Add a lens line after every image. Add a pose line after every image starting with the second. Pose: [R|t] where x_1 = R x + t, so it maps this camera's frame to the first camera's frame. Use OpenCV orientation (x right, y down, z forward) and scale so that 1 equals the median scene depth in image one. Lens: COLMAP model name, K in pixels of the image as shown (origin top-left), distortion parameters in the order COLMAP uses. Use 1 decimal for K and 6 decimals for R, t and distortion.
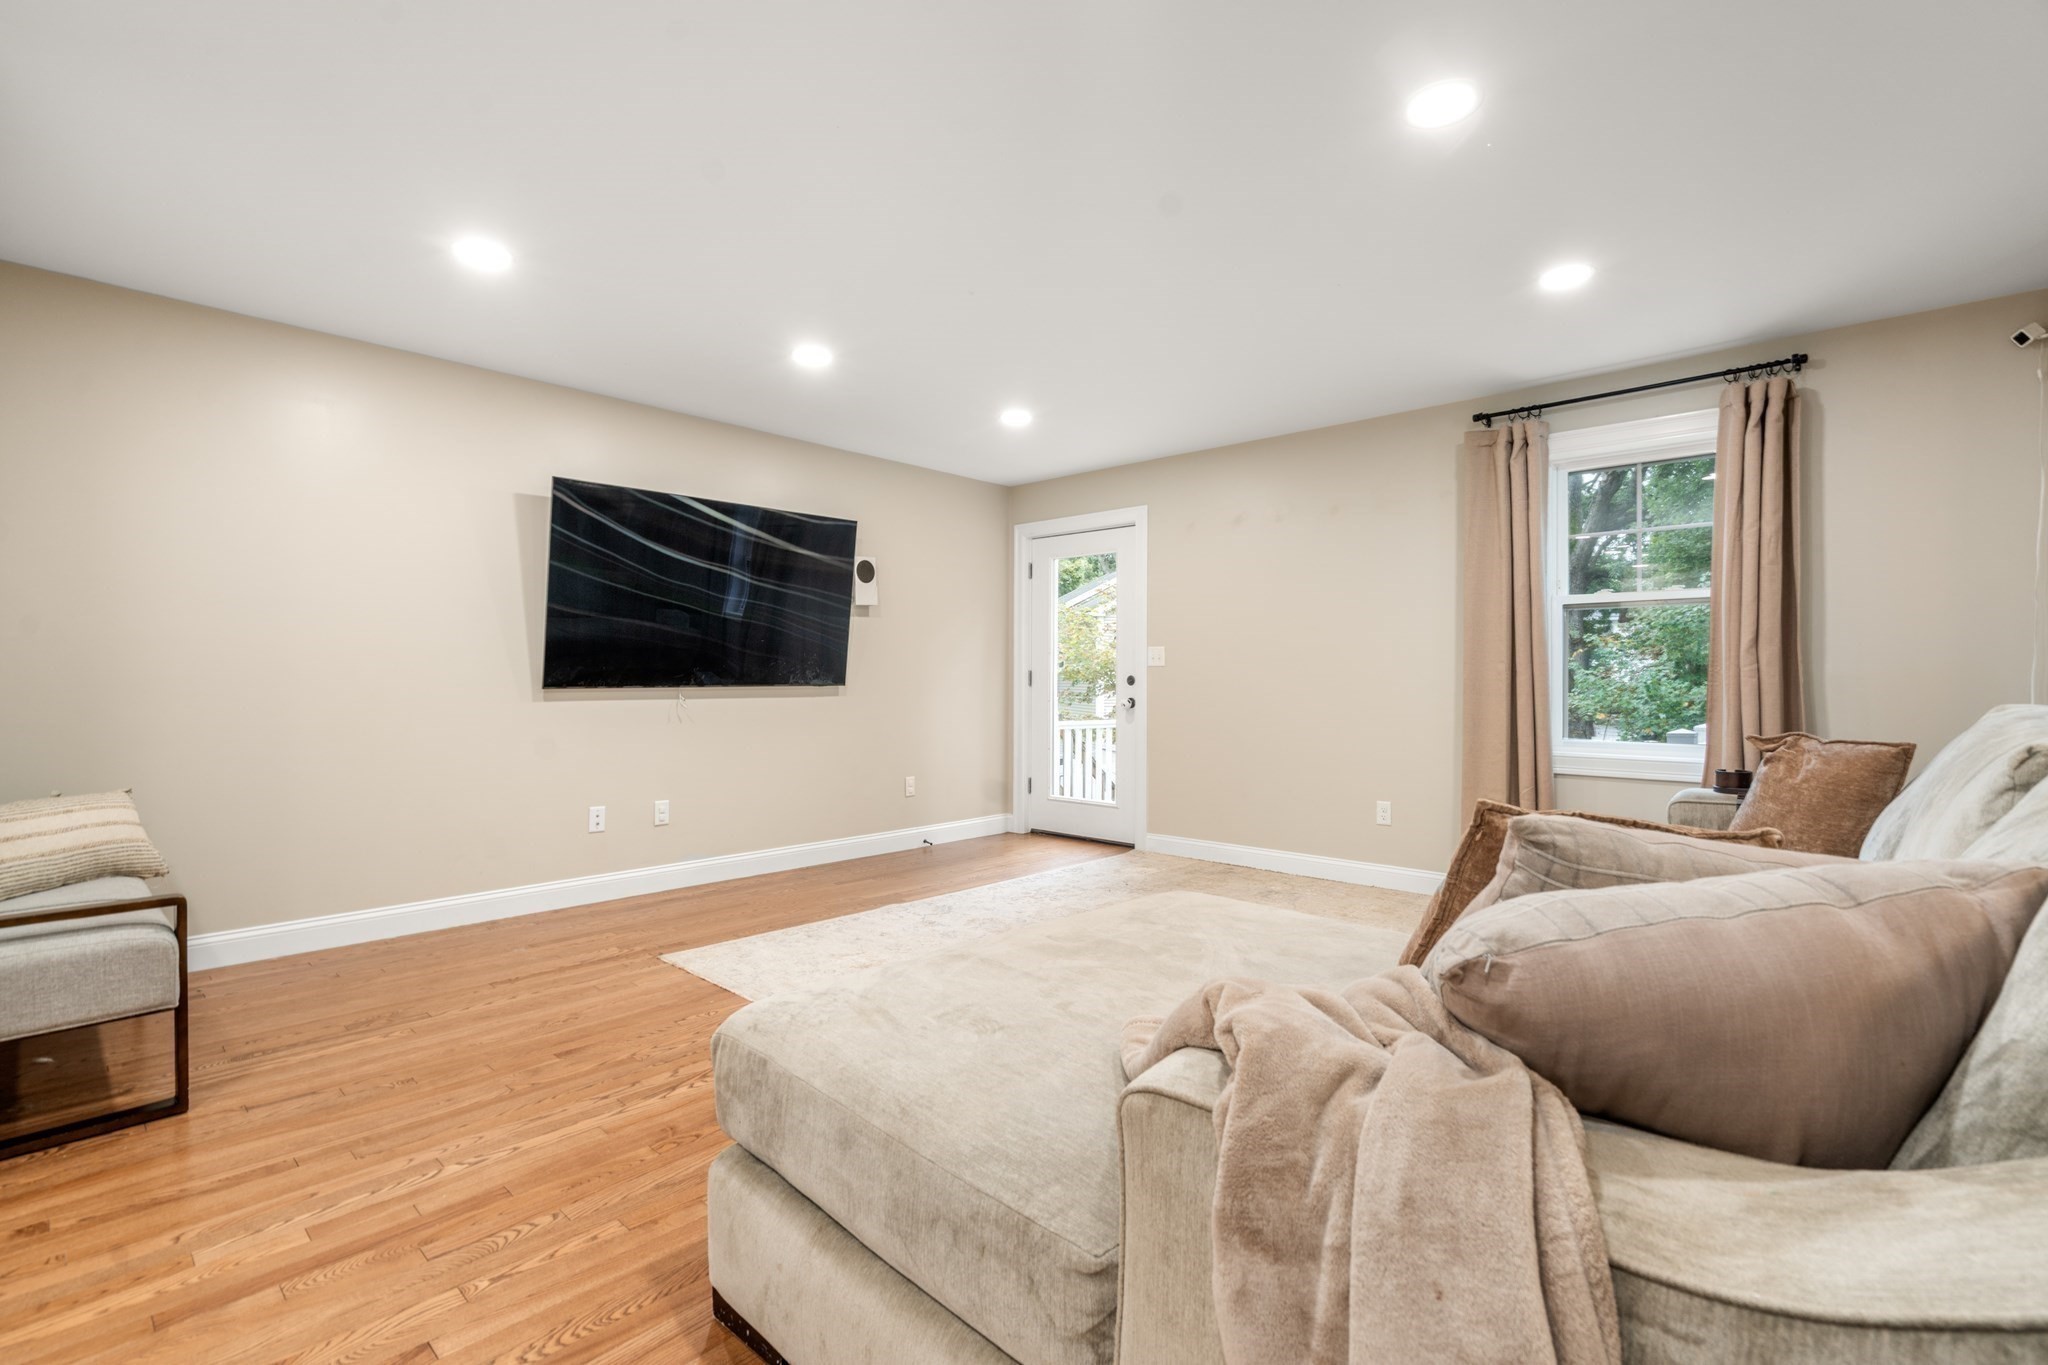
lens RADIAL K [[926.1, 0, 1015.8], [0, 926.1, 681.7], [0, 0, 1]] dist [-0.001628, 0.000495]
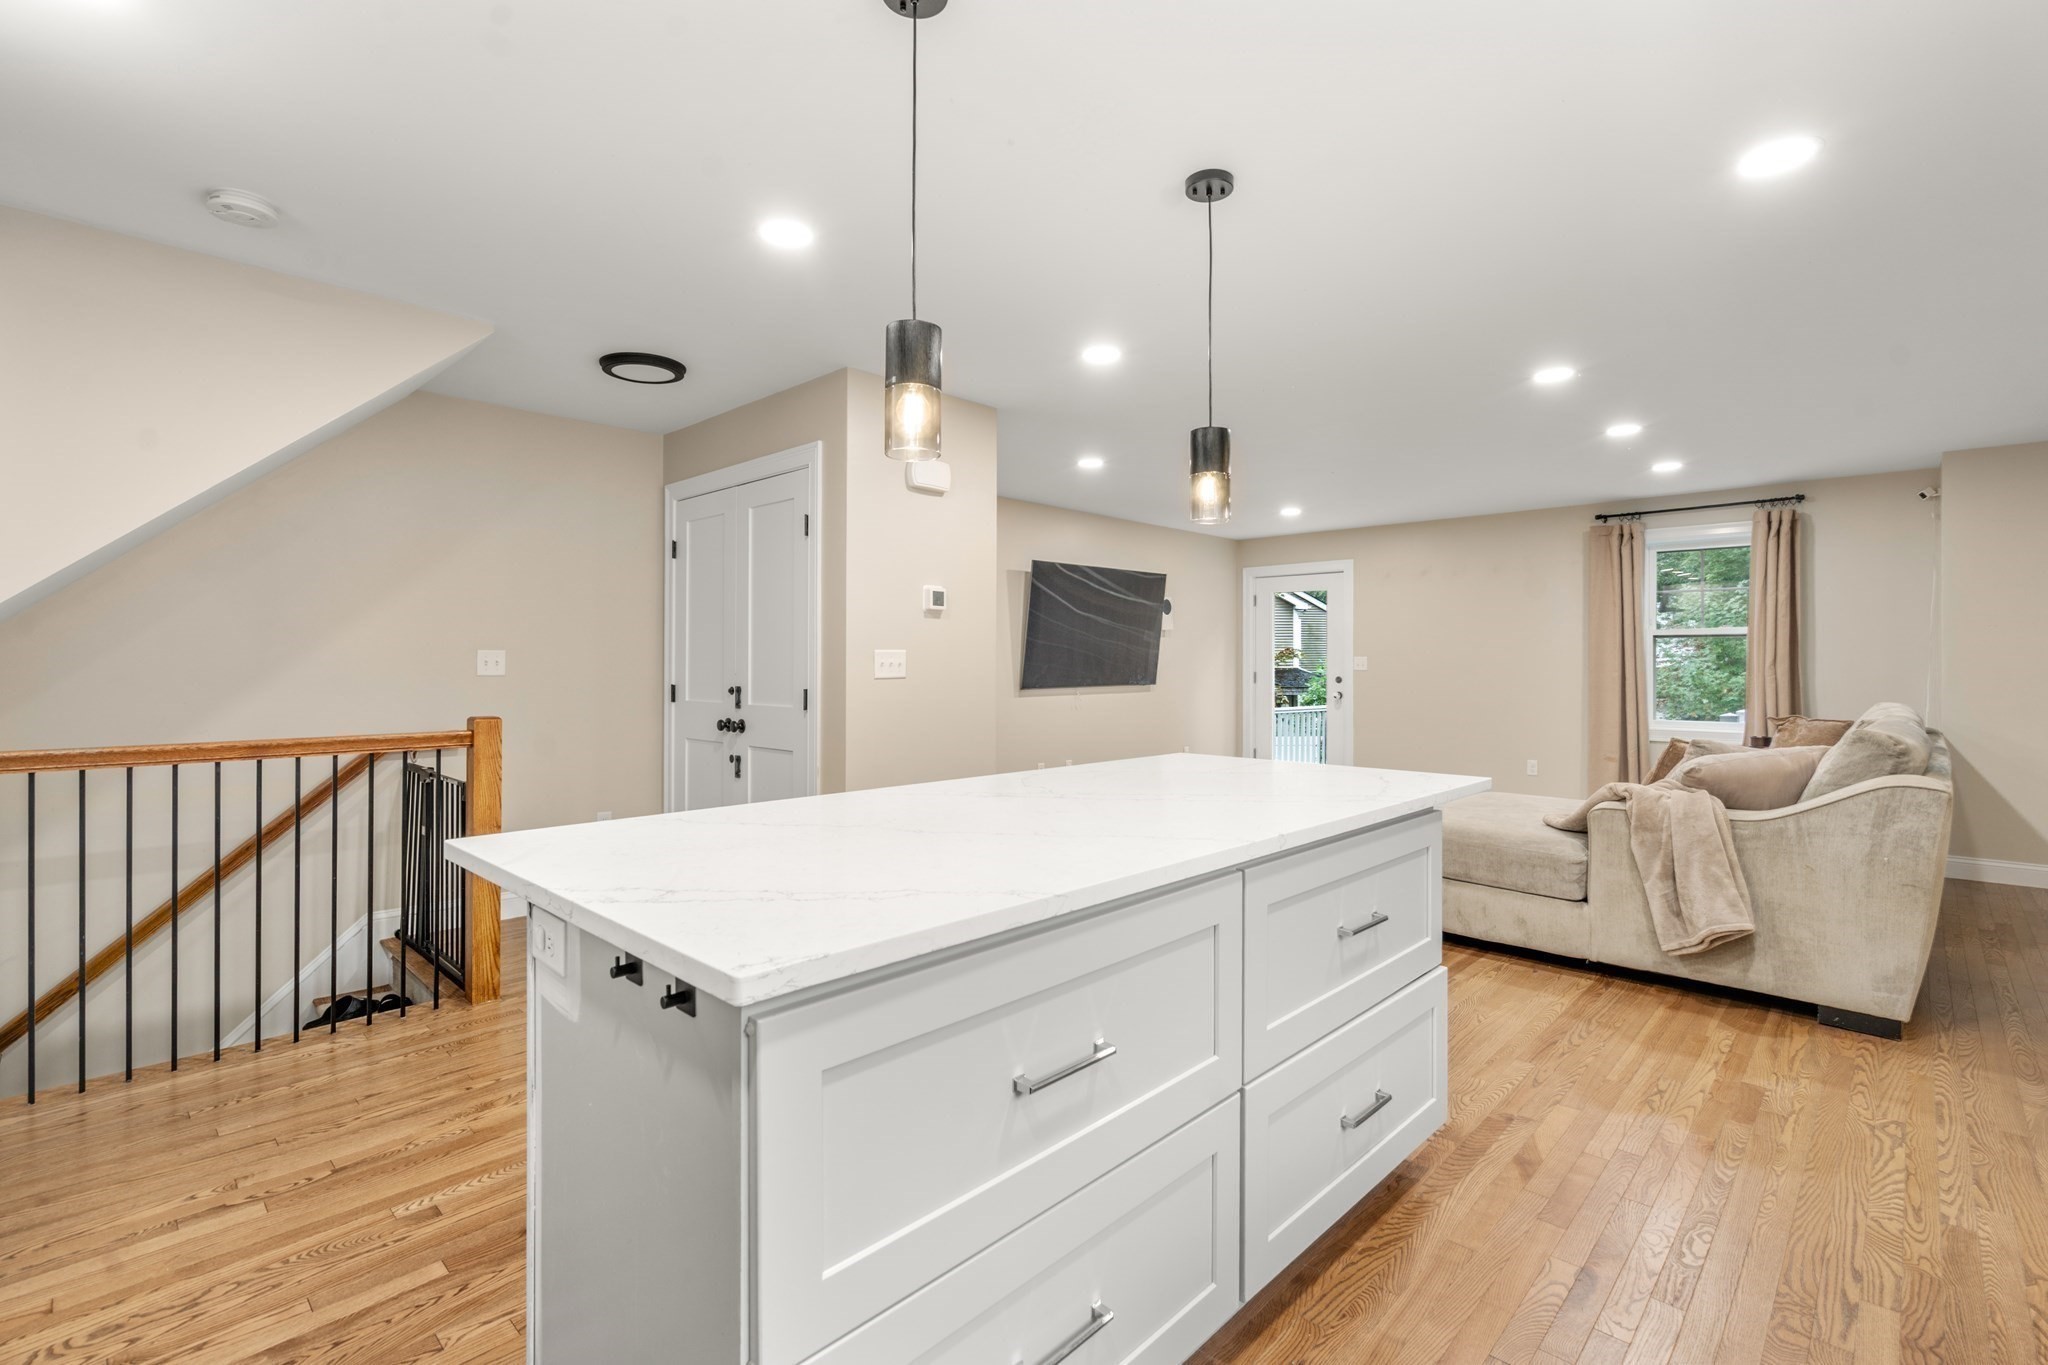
lens RADIAL K [[932.1, 0, 1020.3], [0, 932.1, 666.6], [0, 0, 1]] dist [-0.001039, -0.000439]
pose [[0.999833, -0.002835, -0.018078, -0.483217], [0.002861, 0.999995, 0.001405, -0.035307], [0.018074, -0.001456, 0.999836, -0.640595]]
